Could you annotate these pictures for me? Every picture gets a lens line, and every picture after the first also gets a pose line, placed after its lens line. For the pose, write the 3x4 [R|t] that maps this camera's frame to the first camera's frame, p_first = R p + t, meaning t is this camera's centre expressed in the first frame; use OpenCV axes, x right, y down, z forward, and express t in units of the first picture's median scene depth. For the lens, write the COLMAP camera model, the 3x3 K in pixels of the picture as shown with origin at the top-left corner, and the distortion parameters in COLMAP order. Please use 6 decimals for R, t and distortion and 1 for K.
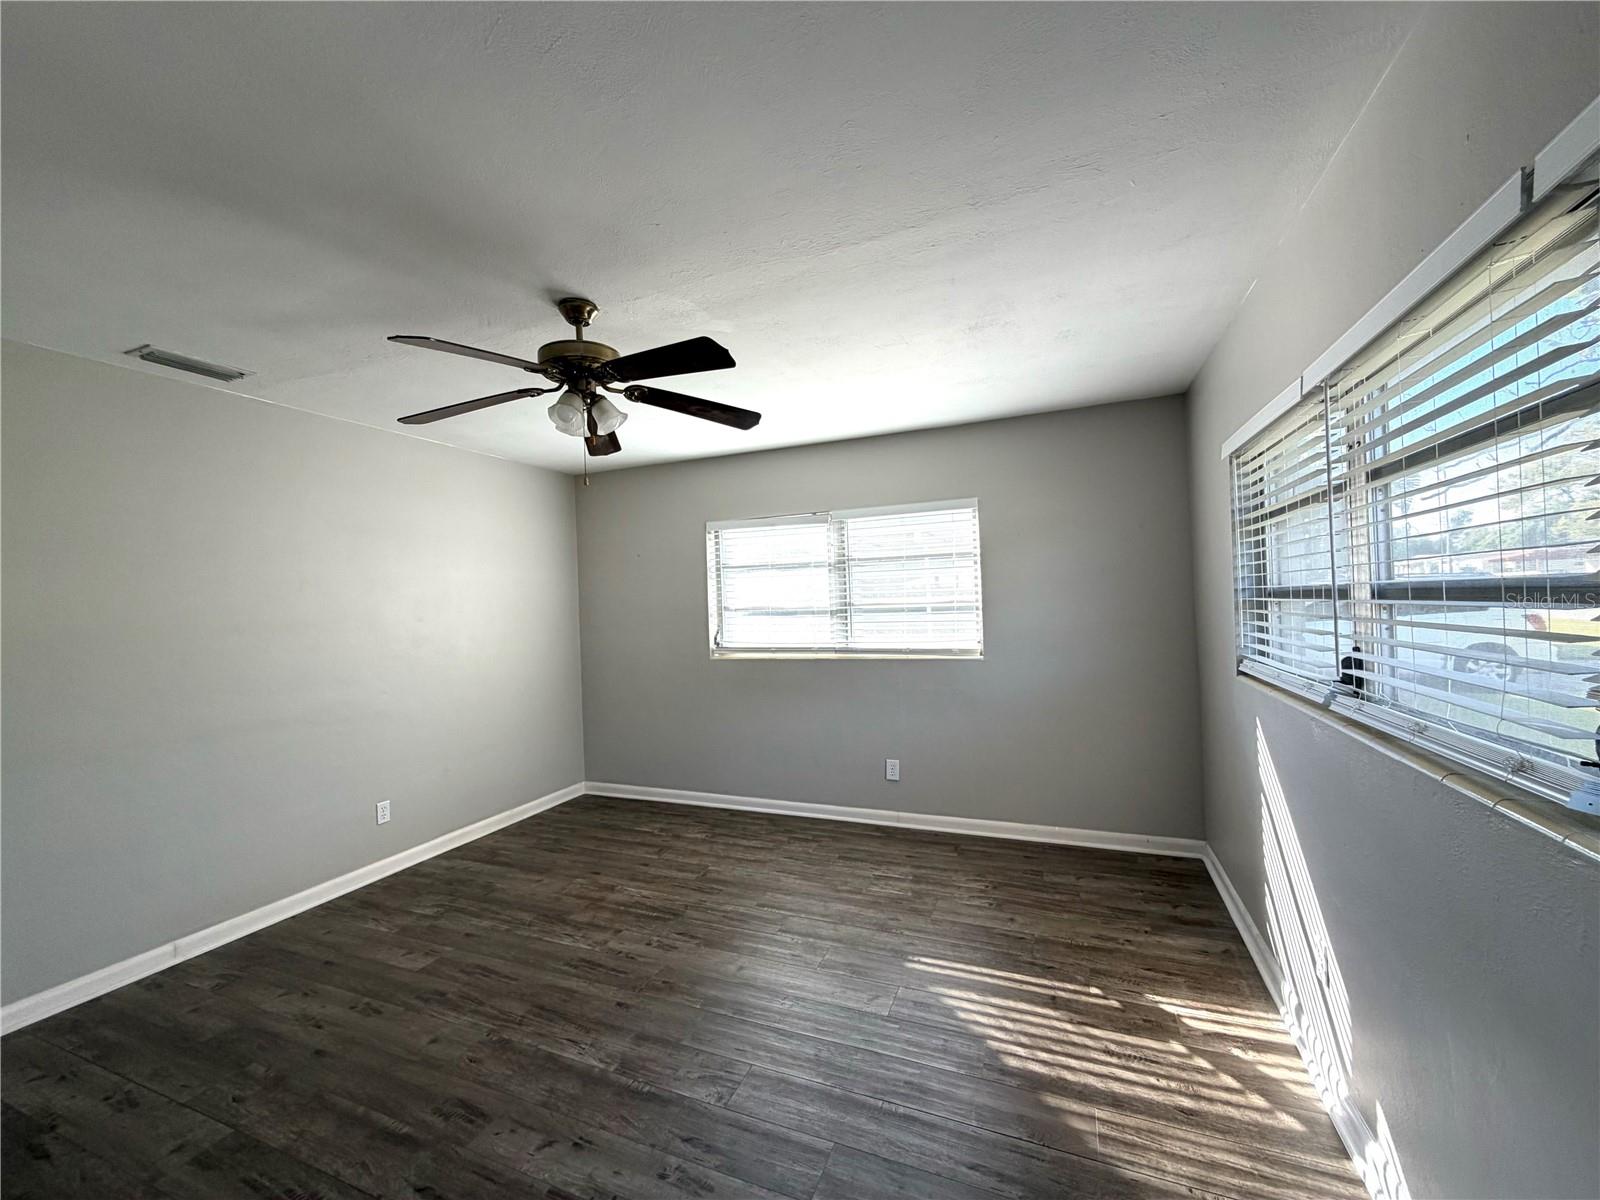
lens RADIAL K [[640.2, 0, 795.2], [0, 640.2, 602.1], [0, 0, 1]] dist [-0.001548, 0.000049]
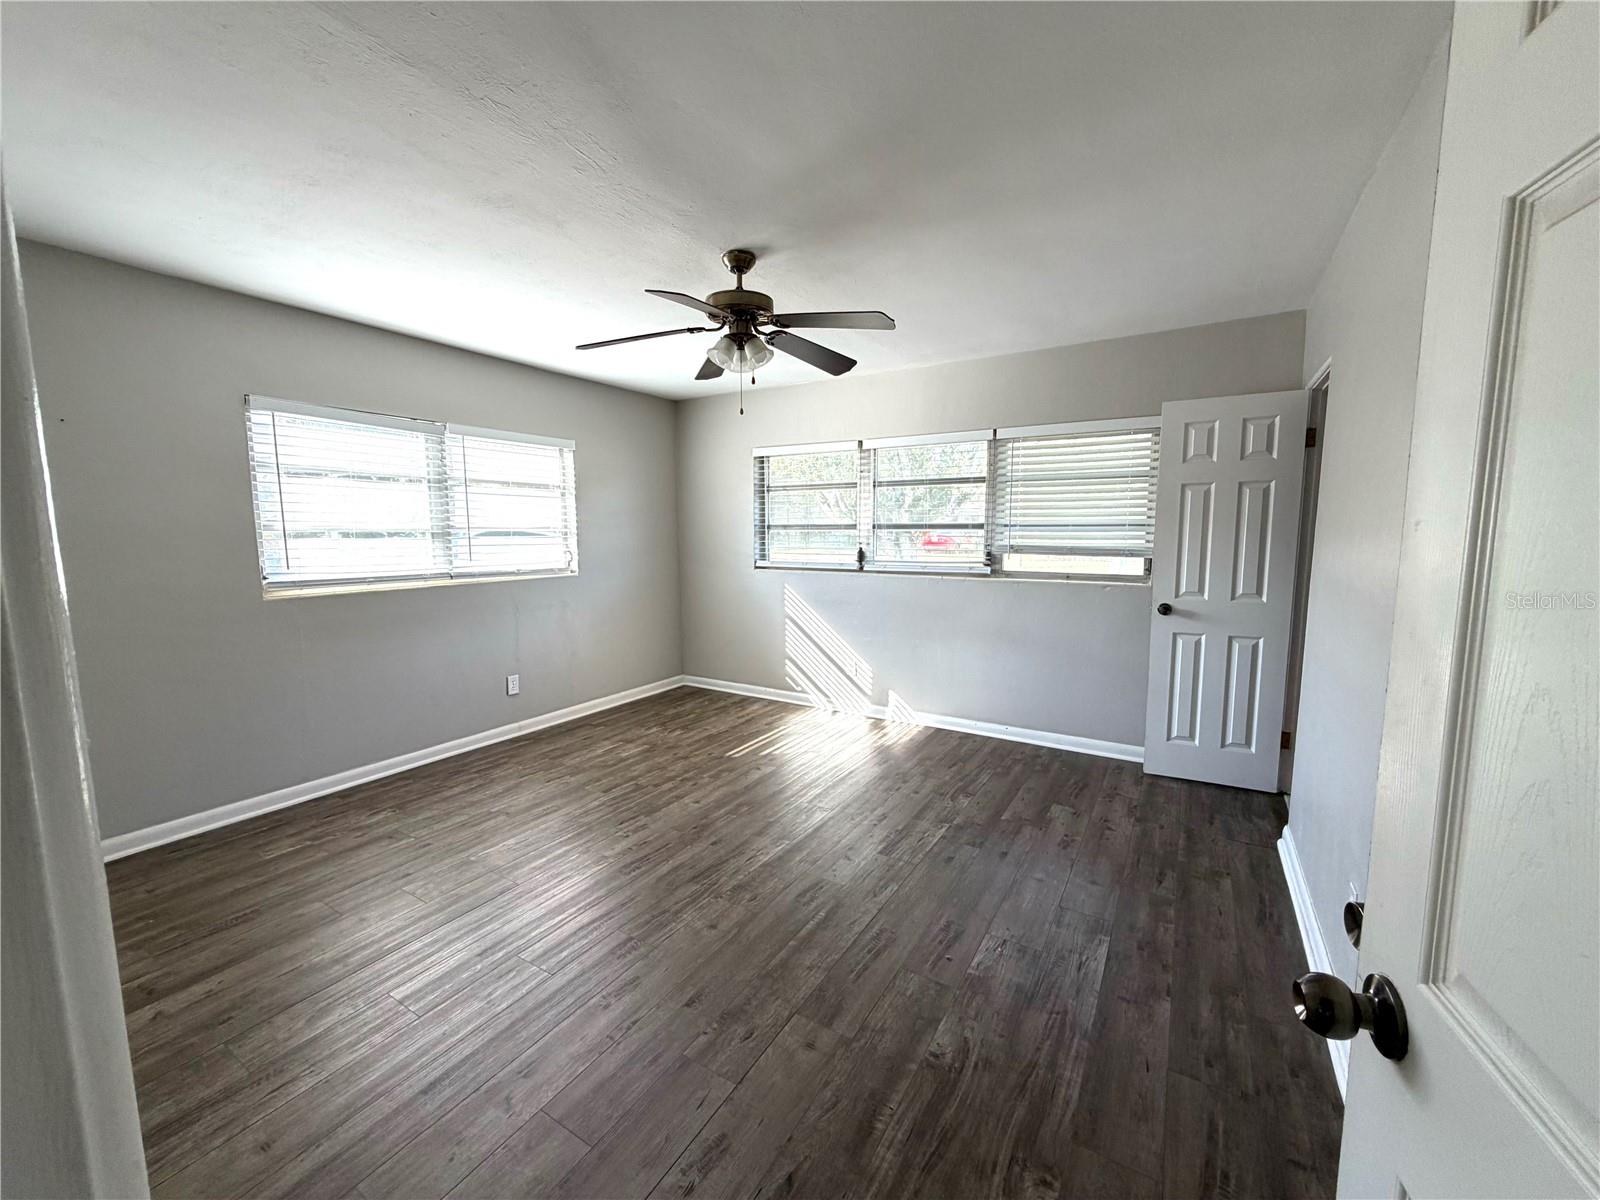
lens RADIAL K [[640.2, 0, 795.2], [0, 640.2, 602.1], [0, 0, 1]] dist [-0.001548, 0.000049]
pose [[0.155362, -0.079224, 0.984676, -0.875013], [-0.005419, 0.996696, 0.081046, 0.039411], [-0.987843, -0.017927, 0.154420, 0.406636]]
